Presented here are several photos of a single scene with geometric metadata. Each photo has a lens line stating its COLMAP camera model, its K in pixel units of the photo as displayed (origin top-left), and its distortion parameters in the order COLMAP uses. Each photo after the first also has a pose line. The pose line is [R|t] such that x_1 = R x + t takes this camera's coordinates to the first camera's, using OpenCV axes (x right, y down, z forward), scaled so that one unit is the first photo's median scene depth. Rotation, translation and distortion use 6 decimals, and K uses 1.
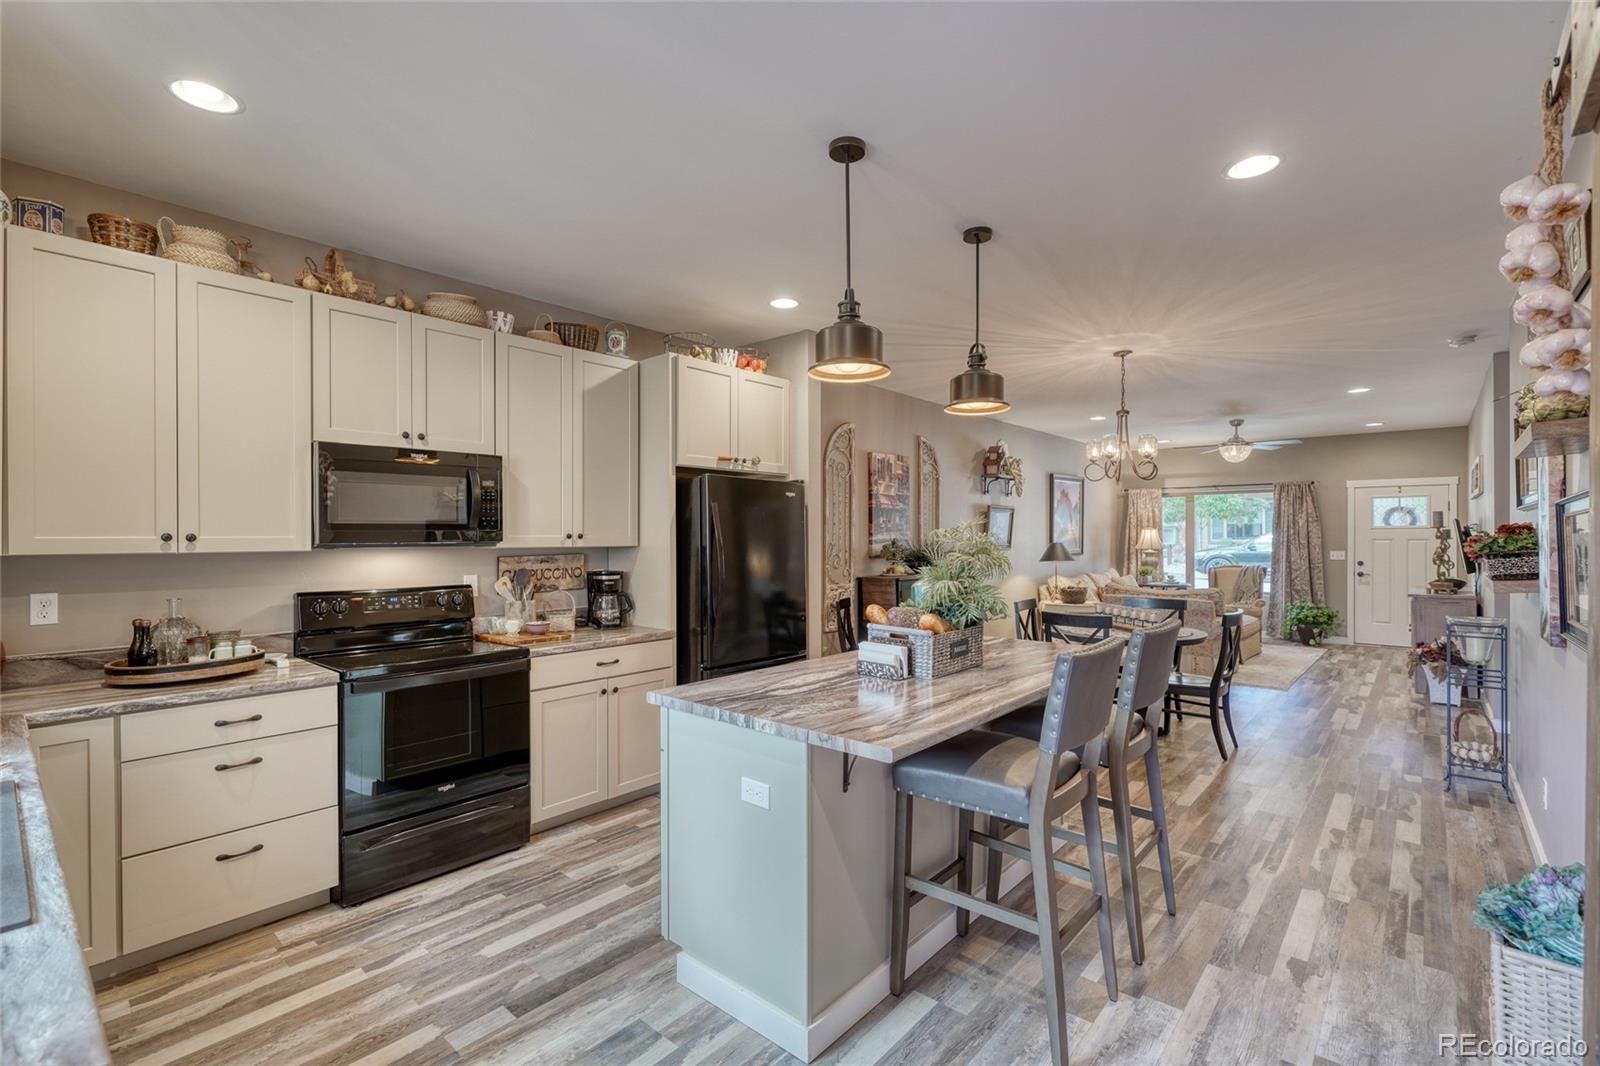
lens RADIAL K [[707.9, 0, 800.0], [0, 707.9, 533.0], [0, 0, 1]] dist [0.002035, 0.000379]
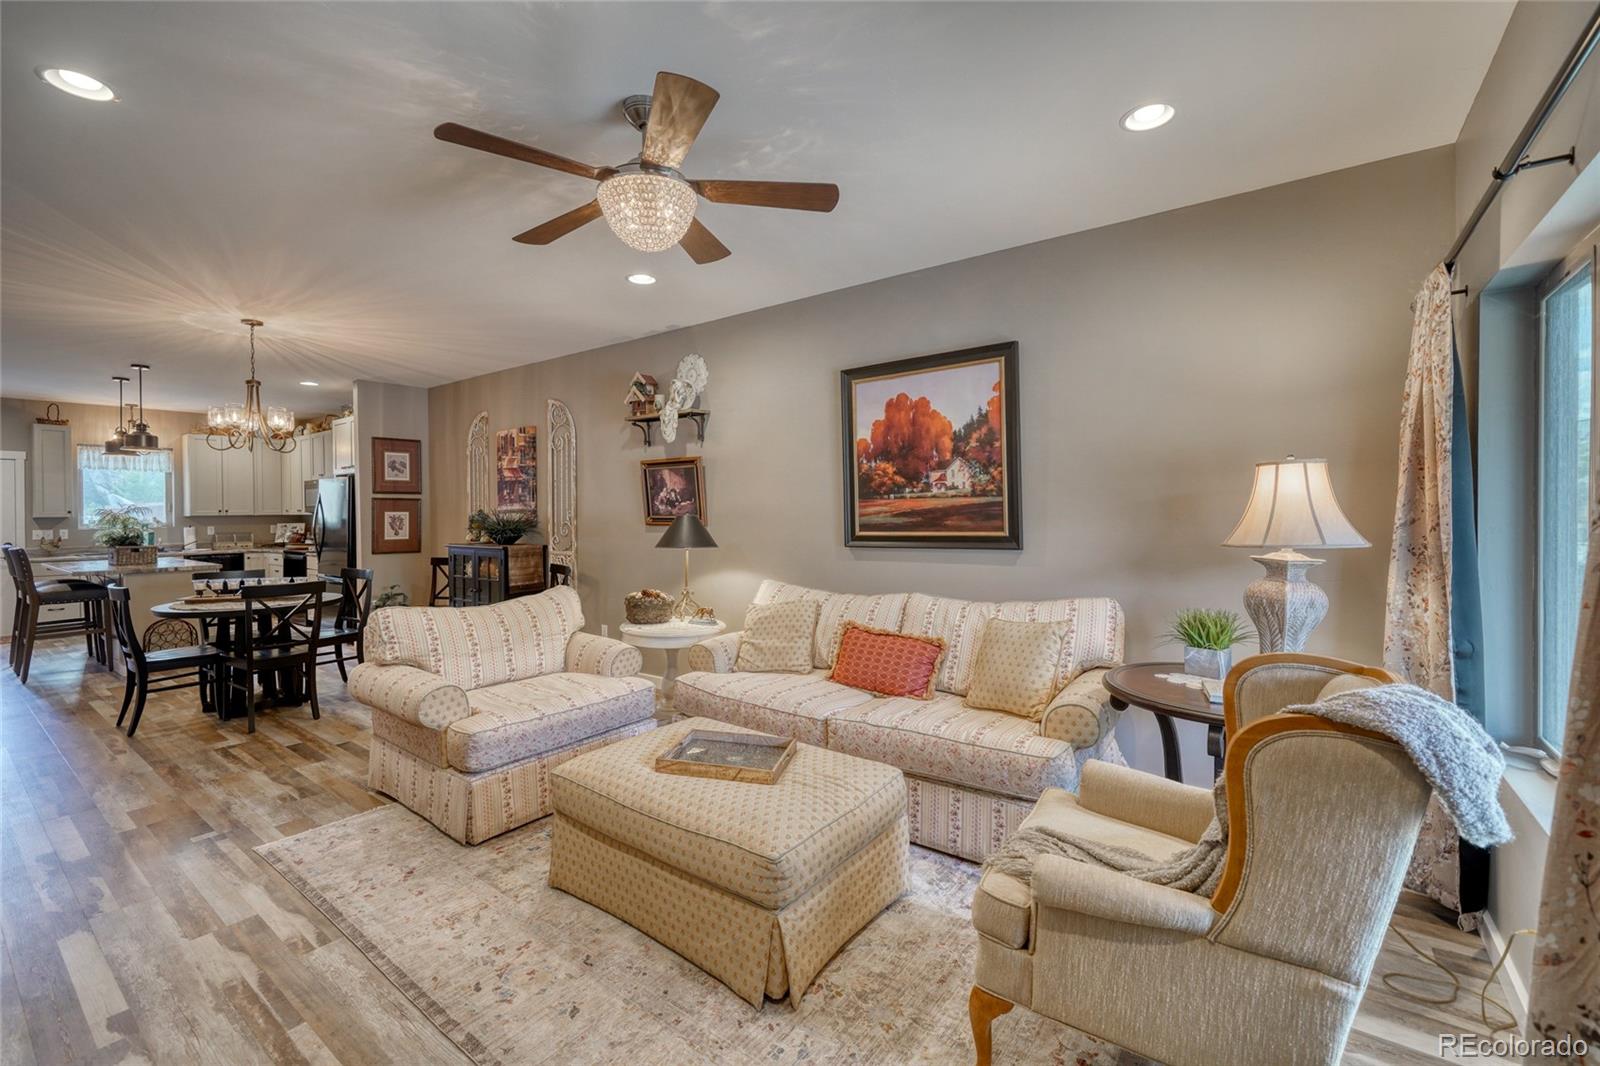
lens RADIAL K [[673.2, 0, 804.7], [0, 673.2, 512.0], [0, 0, 1]] dist [-0.000083, -0.000728]
pose [[0.082476, 0.004106, -0.996585, 3.243952], [0.013093, 0.999901, 0.005203, 0.034595], [0.996507, -0.013477, 0.082414, 3.734191]]
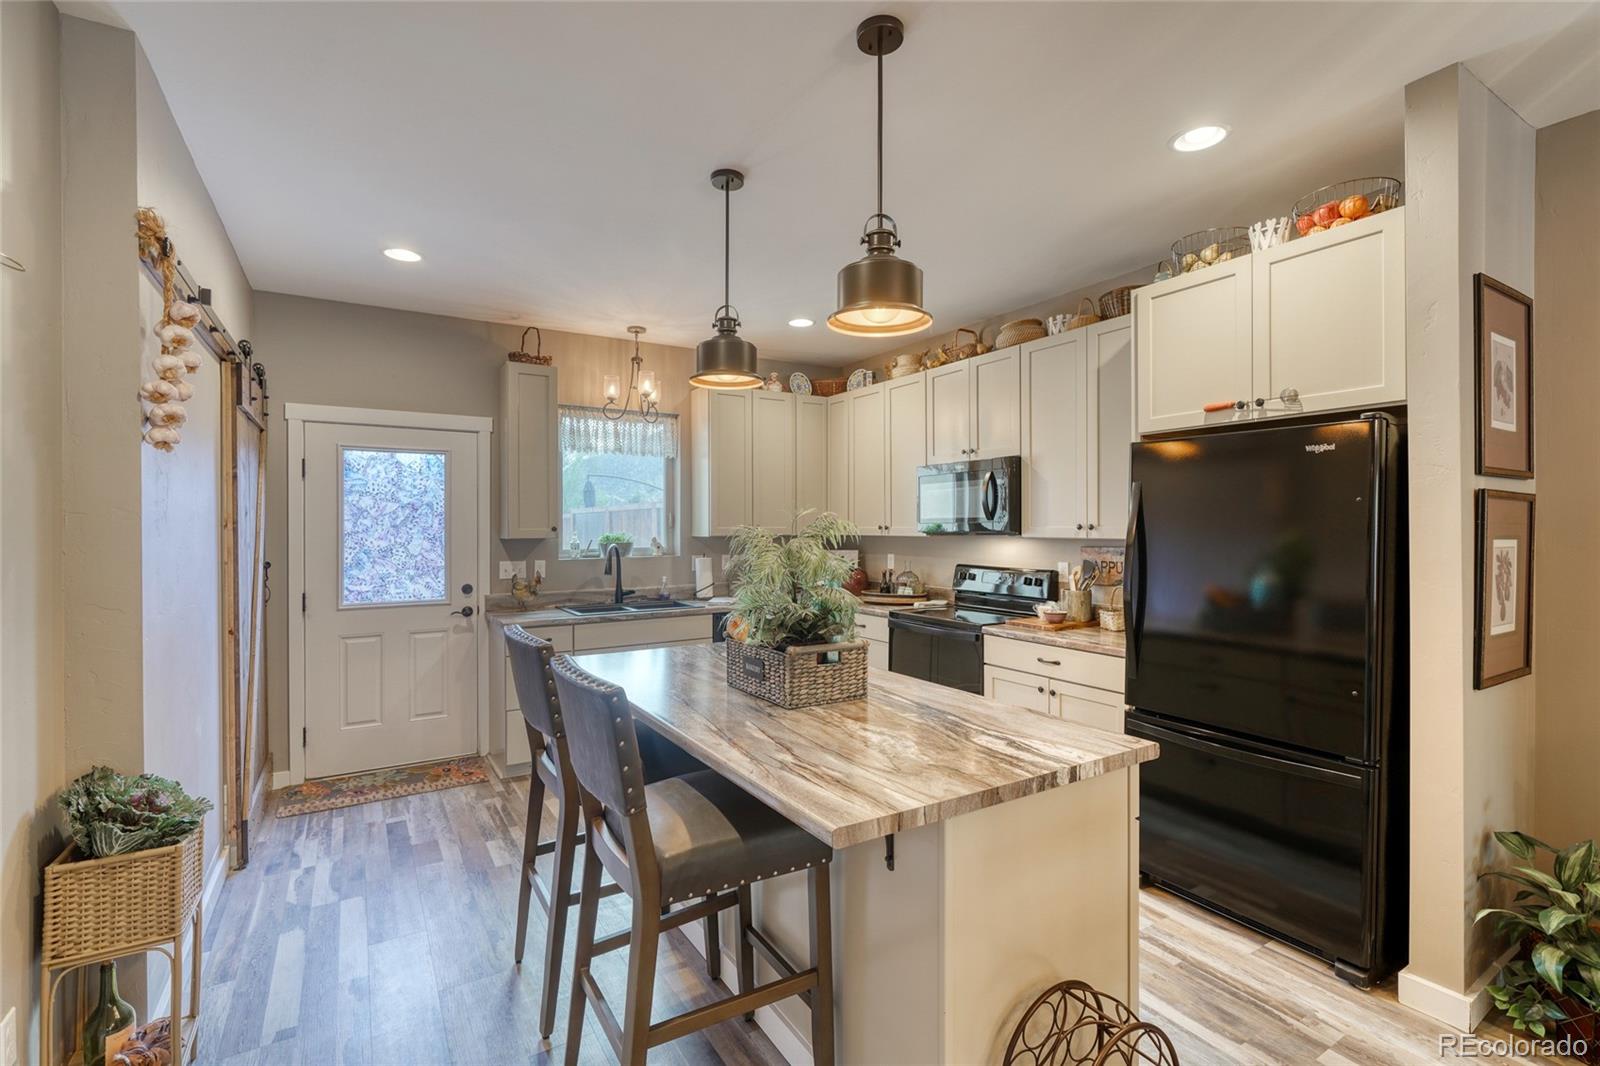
lens RADIAL K [[711.7, 0, 796.9], [0, 711.7, 529.0], [0, 0, 1]] dist [0.000085, 0.000027]
pose [[-0.291209, 0.005025, -0.956646, 0.728048], [0.007455, 0.999968, 0.002984, -0.002978], [0.956630, -0.006263, -0.291237, 0.992604]]
